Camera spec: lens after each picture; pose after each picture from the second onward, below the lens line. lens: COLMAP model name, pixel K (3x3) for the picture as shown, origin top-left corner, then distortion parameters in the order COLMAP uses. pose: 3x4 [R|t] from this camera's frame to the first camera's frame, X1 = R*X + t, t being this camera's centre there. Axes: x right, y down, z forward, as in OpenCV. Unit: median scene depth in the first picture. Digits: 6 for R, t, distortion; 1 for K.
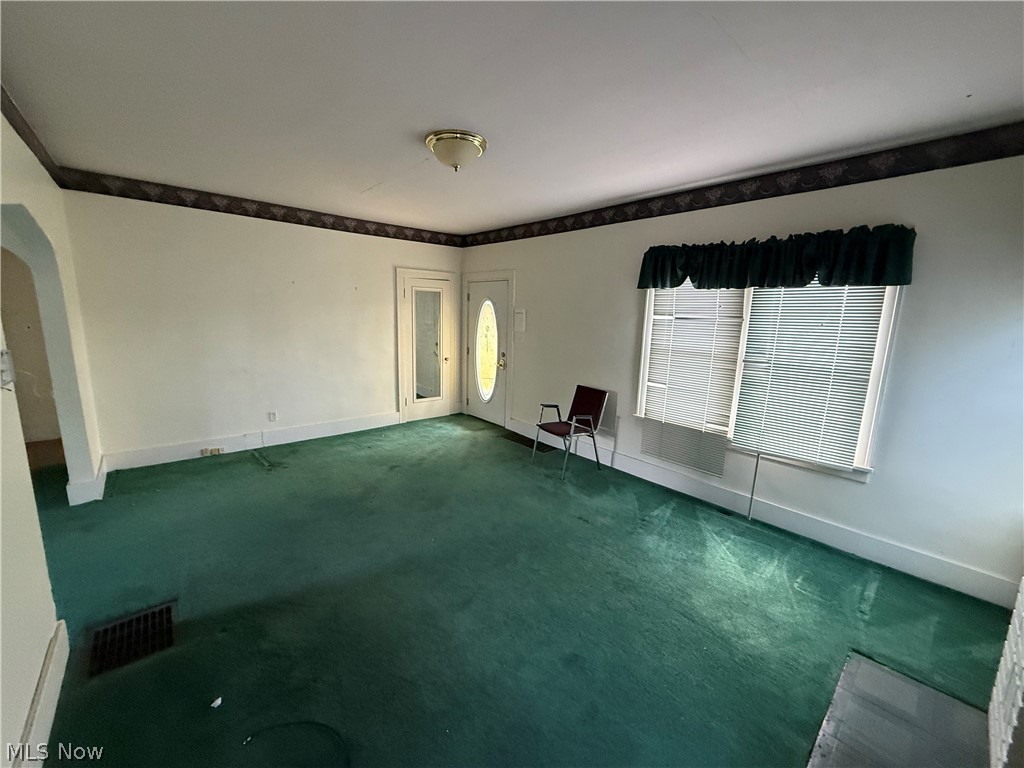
lens RADIAL K [[407.1, 0, 512.0], [0, 407.1, 384.0], [0, 0, 1]] dist [0.000038, 0.000011]
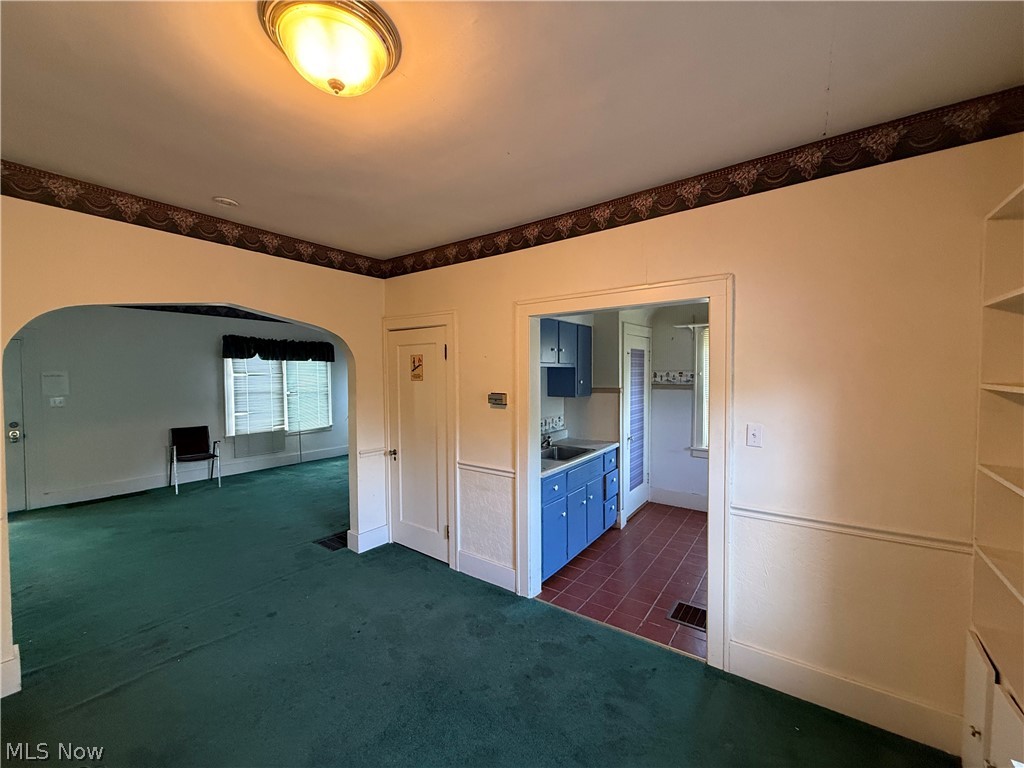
lens RADIAL K [[407.1, 0, 512.0], [0, 407.1, 384.0], [0, 0, 1]] dist [0.000038, 0.000011]
pose [[-0.254818, -0.052187, 0.965580, -1.729230], [0.160974, 0.982320, 0.095573, -0.111045], [-0.953496, 0.179787, -0.241912, 0.341040]]
